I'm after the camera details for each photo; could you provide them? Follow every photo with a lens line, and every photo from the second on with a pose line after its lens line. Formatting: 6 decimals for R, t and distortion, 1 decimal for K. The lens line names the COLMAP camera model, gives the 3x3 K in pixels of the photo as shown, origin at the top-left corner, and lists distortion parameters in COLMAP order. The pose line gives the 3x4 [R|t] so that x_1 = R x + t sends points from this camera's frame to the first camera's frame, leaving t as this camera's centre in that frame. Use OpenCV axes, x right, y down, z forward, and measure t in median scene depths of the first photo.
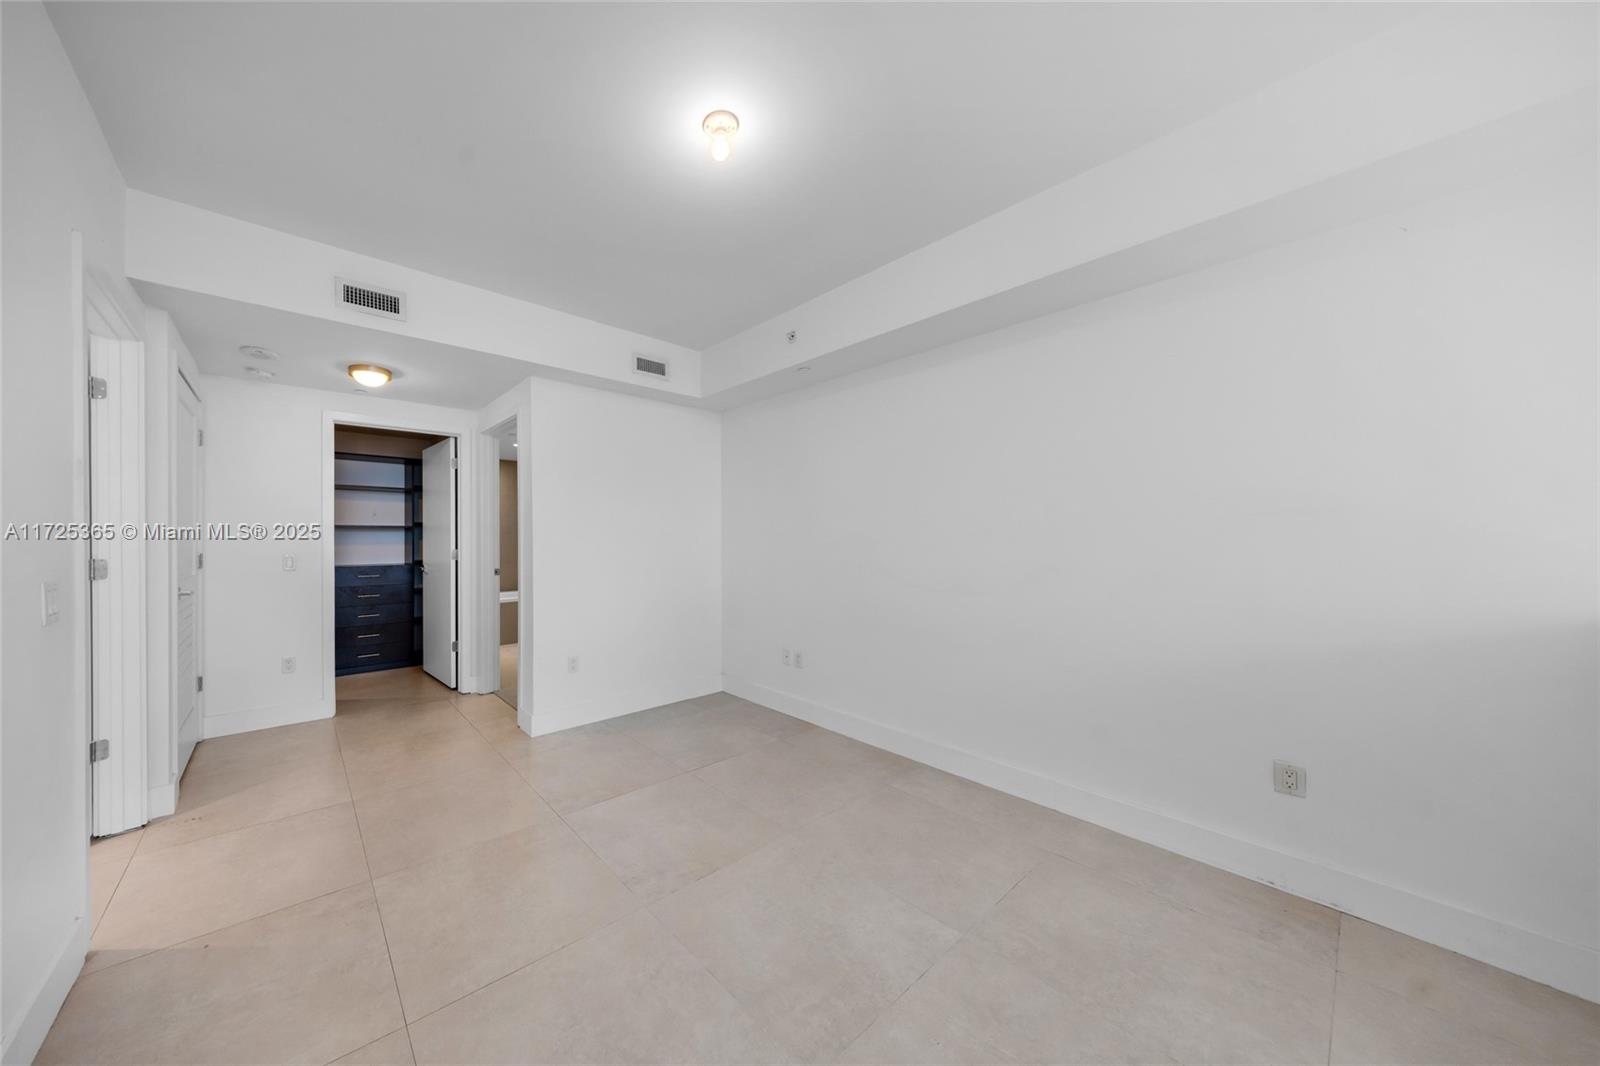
lens RADIAL K [[517.9, 0, 679.5], [0, 517.9, 531.2], [0, 0, 1]] dist [-0.000022, -0.000032]
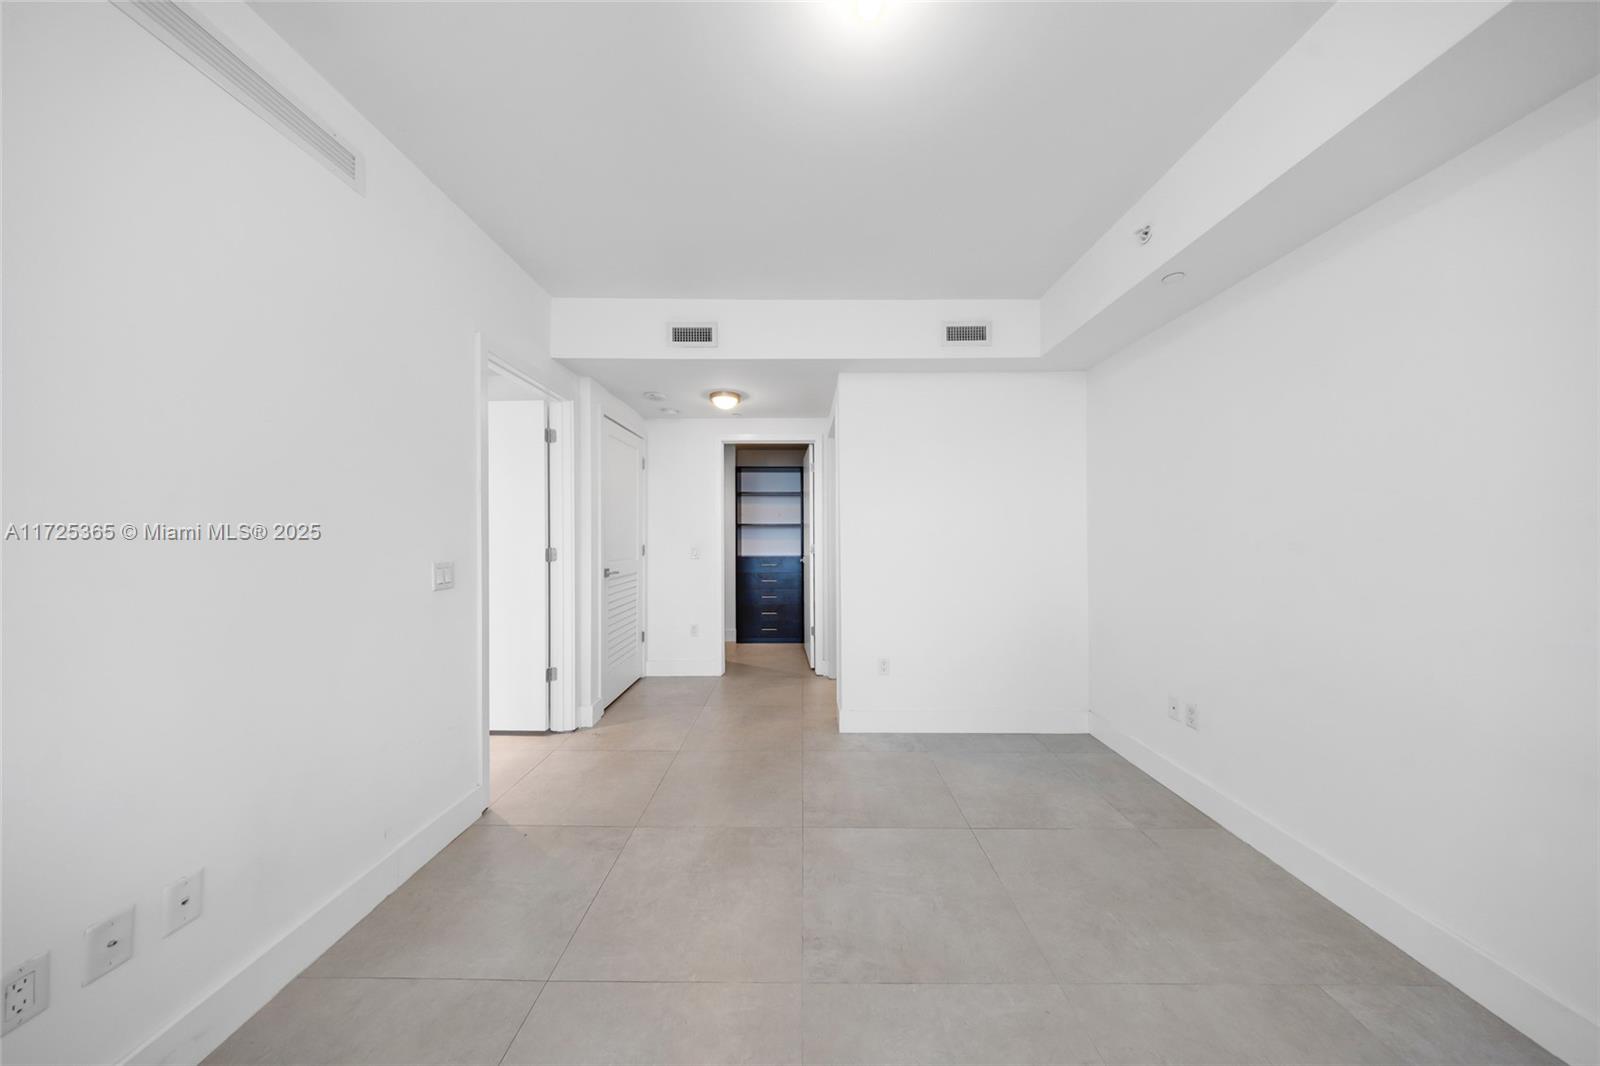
lens RADIAL K [[480.0, 0, 799.7], [0, 480.0, 527.1], [0, 0, 1]] dist [0.011394, -0.000075]
pose [[0.797453, -0.009117, -0.603312, 0.205998], [0.008855, 0.999955, -0.003407, 0.002532], [0.603316, -0.002625, 0.797498, 0.200584]]
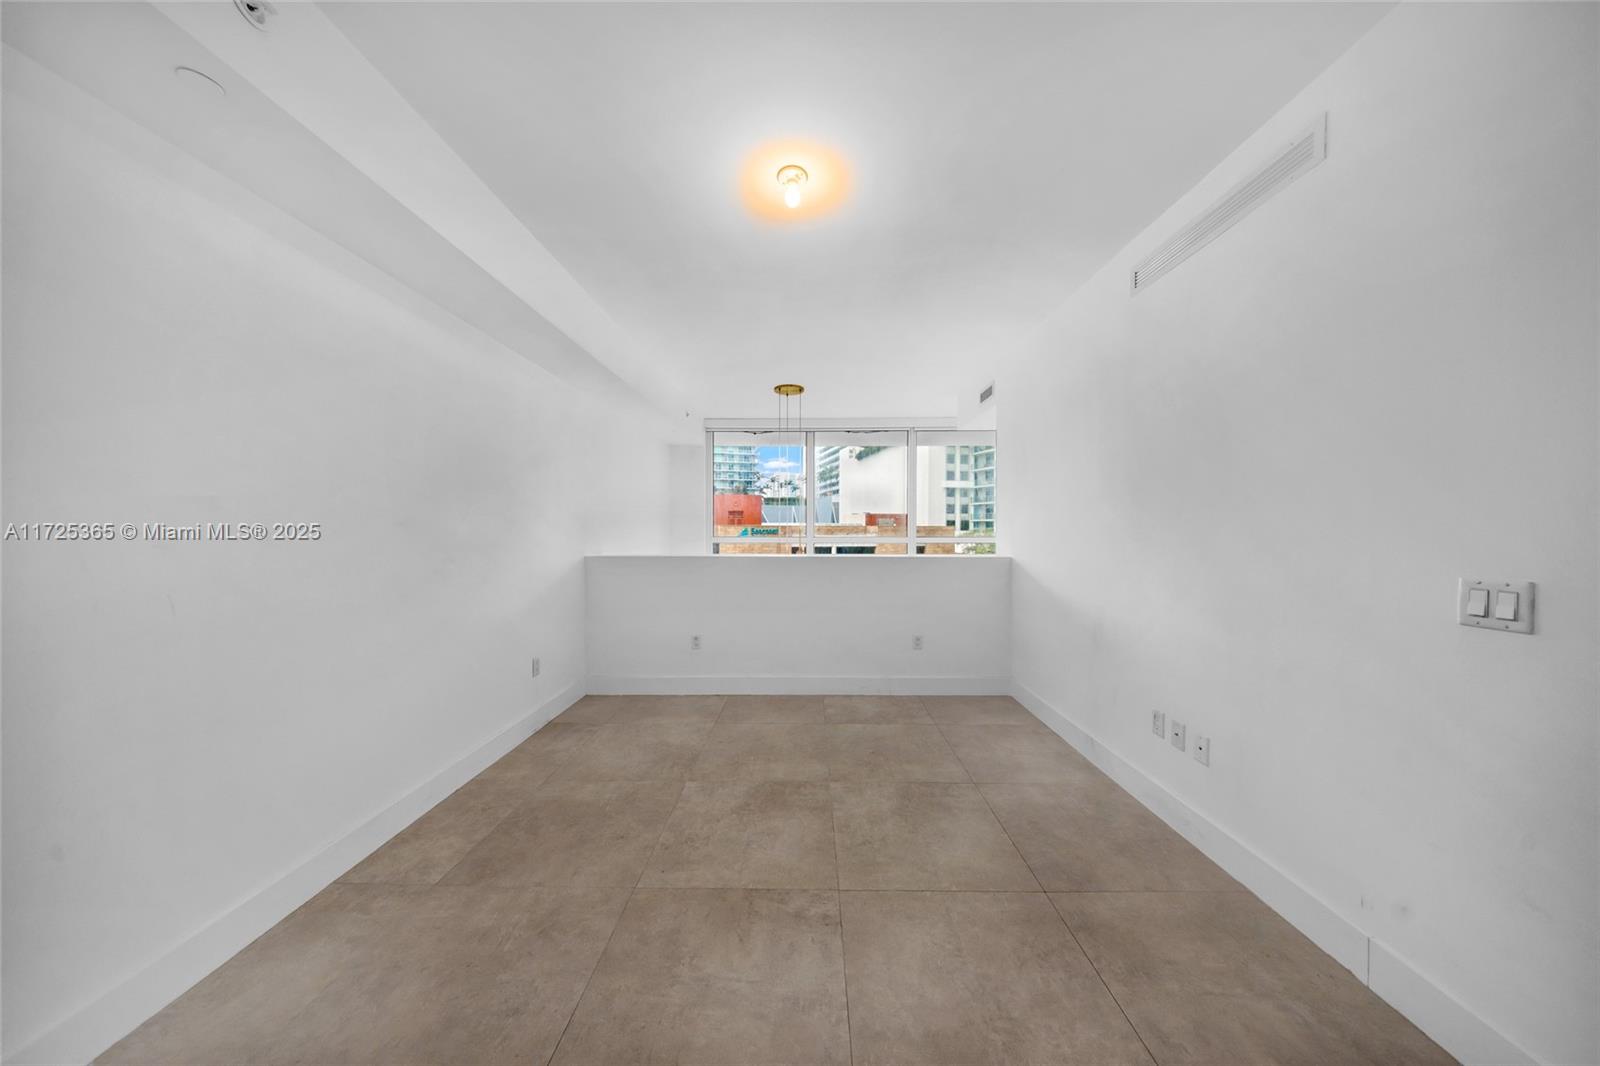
lens RADIAL K [[475.0, 0, 811.2], [0, 475.0, 531.7], [0, 0, 1]] dist [-0.000382, -0.000067]
pose [[-0.803836, -0.000538, 0.594851, -0.307615], [-0.004933, 0.999971, -0.005762, 0.010217], [-0.594831, -0.007566, -0.803815, 0.936069]]
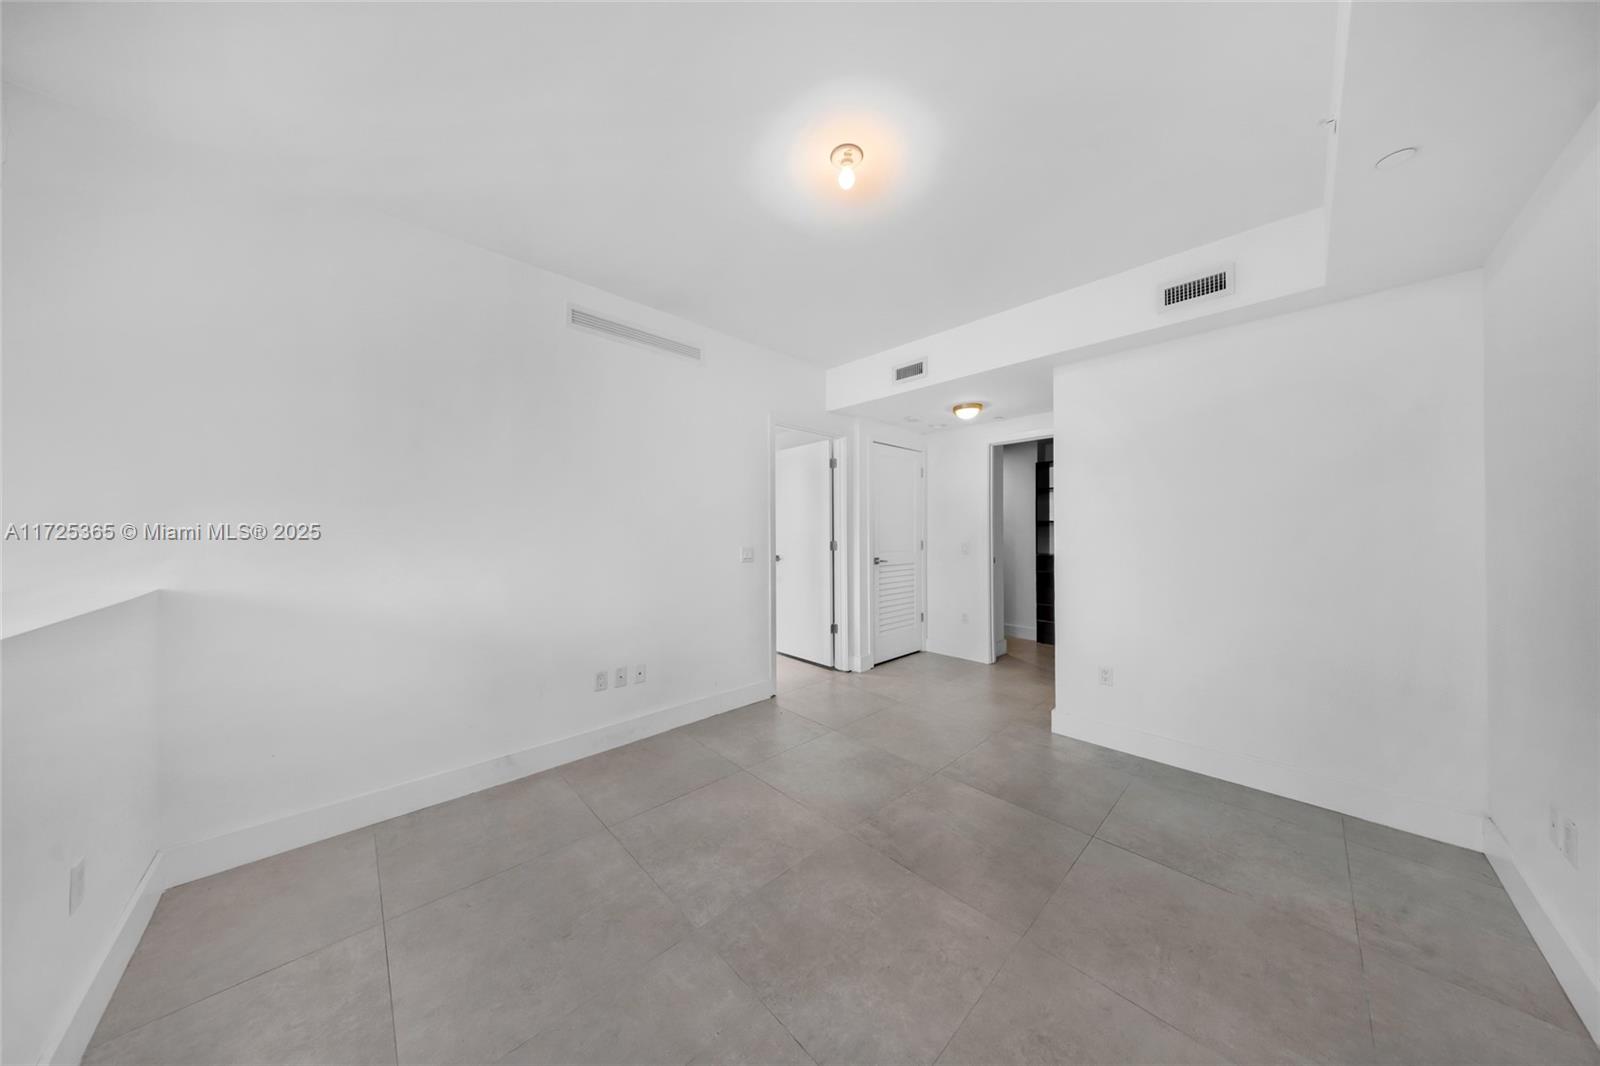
lens RADIAL K [[471.0, 0, 799.0], [0, 471.0, 525.5], [0, 0, 1]] dist [-0.000937, -0.000060]
pose [[0.114814, -0.013673, -0.993293, 0.539117], [0.013432, 0.999835, -0.012211, 0.006308], [0.993296, -0.011940, 0.114978, 0.399694]]
